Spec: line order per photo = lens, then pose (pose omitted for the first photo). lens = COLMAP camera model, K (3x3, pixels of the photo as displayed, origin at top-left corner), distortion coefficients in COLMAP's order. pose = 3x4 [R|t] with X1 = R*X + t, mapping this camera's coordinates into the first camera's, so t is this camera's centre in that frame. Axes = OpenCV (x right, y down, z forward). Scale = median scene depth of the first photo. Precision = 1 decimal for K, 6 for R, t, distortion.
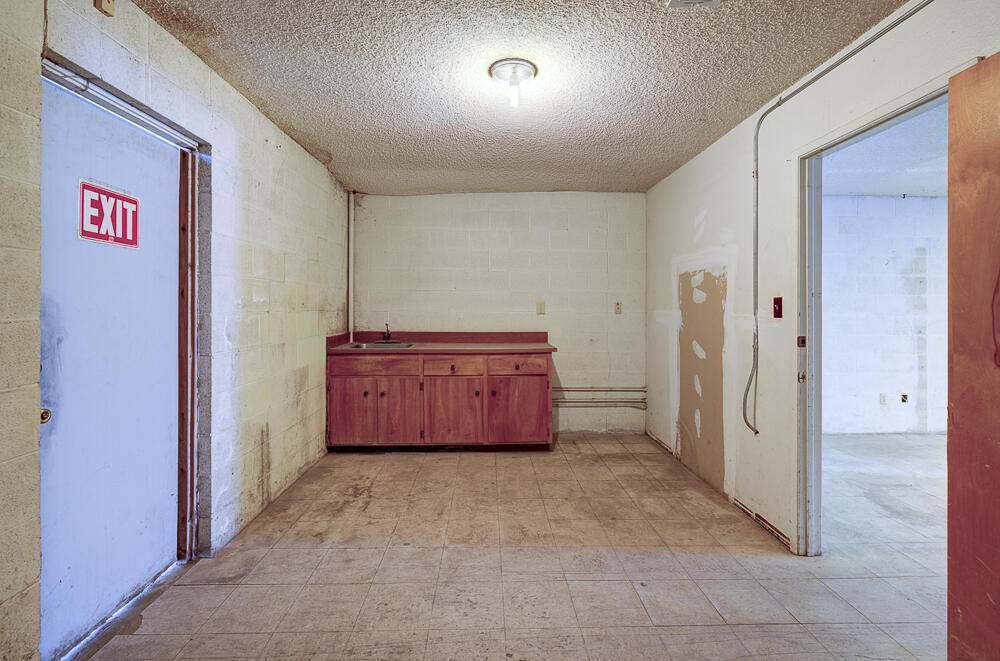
lens RADIAL K [[430.3, 0, 500.0], [0, 430.3, 330.5], [0, 0, 1]] dist [-0.000359, 0.000075]
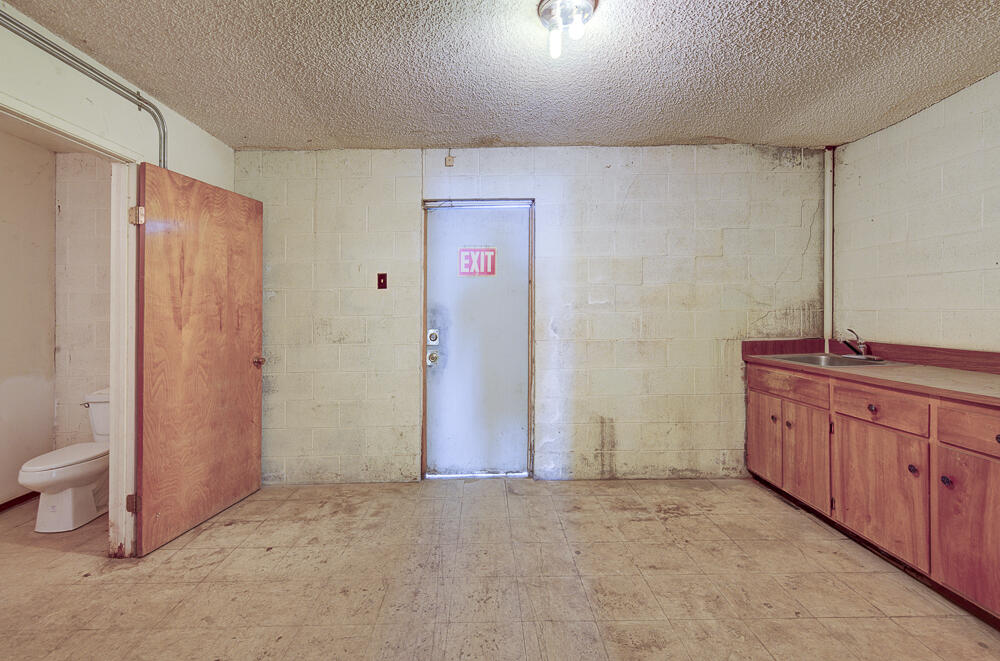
lens RADIAL K [[446.0, 0, 495.9], [0, 446.0, 313.2], [0, 0, 1]] dist [-0.001962, 0.001068]
pose [[-0.003553, 0.003894, -0.999986, 0.642201], [-0.044225, 0.999013, 0.004048, -0.028928], [0.999015, 0.044239, -0.003377, 0.654849]]
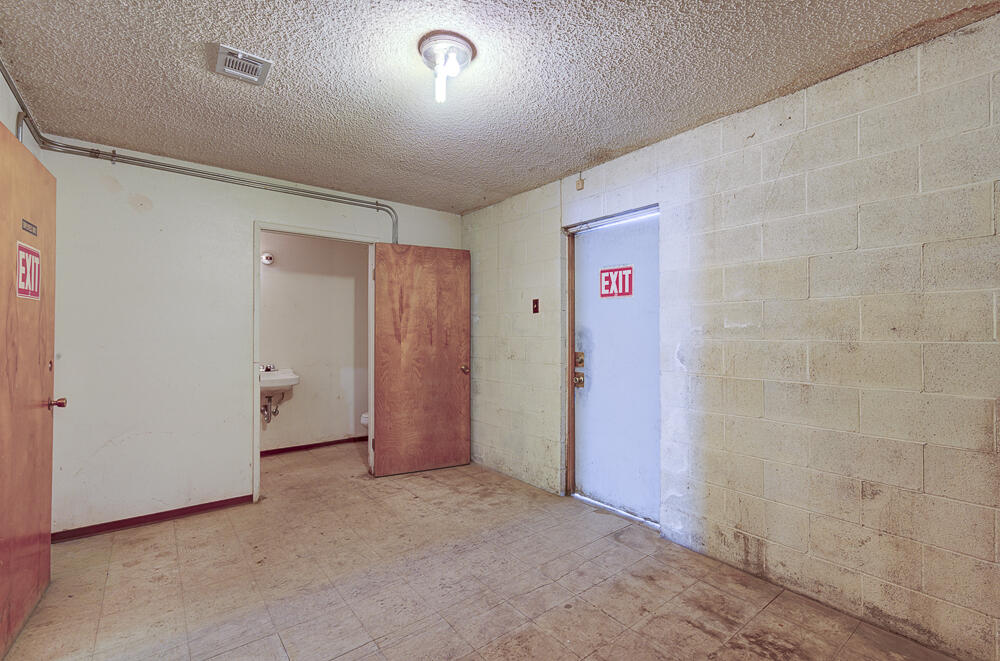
lens RADIAL K [[450.5, 0, 500.0], [0, 450.5, 330.5], [0, 0, 1]] dist [0.000119, 0.000742]
pose [[-0.800998, -0.008840, -0.598602, 0.360049], [-0.040247, 0.998424, 0.039110, -0.070251], [0.597313, 0.055419, -0.800091, 1.324720]]
